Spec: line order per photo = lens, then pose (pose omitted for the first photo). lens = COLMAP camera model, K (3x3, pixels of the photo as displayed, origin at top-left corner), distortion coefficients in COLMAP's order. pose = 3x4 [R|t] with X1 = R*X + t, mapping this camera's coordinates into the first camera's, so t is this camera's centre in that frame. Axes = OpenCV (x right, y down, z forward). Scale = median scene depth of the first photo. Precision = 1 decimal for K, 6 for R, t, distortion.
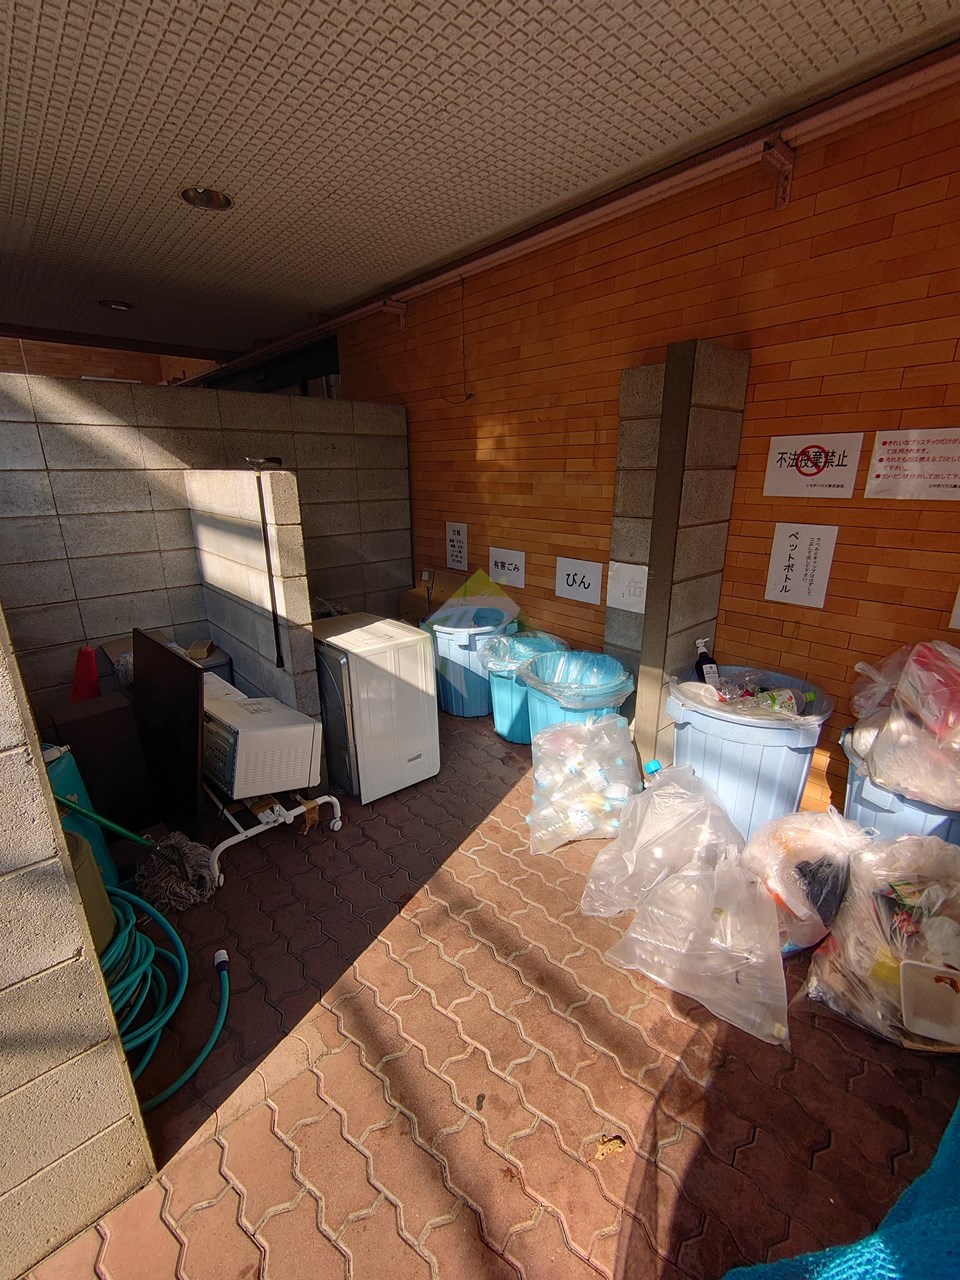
lens RADIAL K [[550.2, 0, 482.5], [0, 550.2, 642.9], [0, 0, 1]] dist [-0.000402, -0.000224]
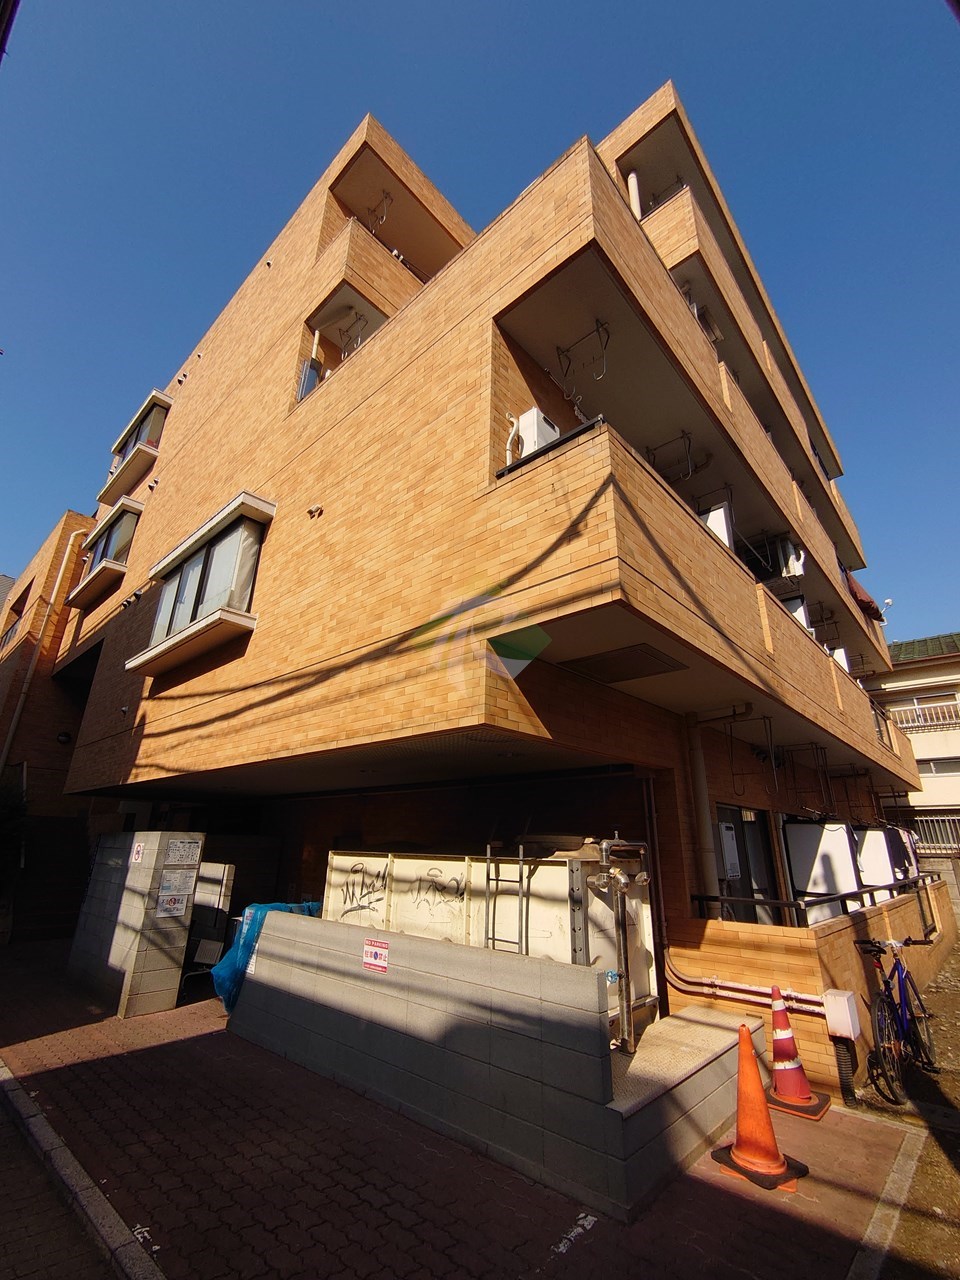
lens RADIAL K [[550.2, 0, 481.8], [0, 550.2, 639.1], [0, 0, 1]] dist [-0.000402, -0.000224]
pose [[0.993002, 0.059588, 0.101959, 0.776733], [0.016106, 0.786965, -0.616787, 0.746749], [-0.116991, 0.614113, 0.780498, -2.801752]]
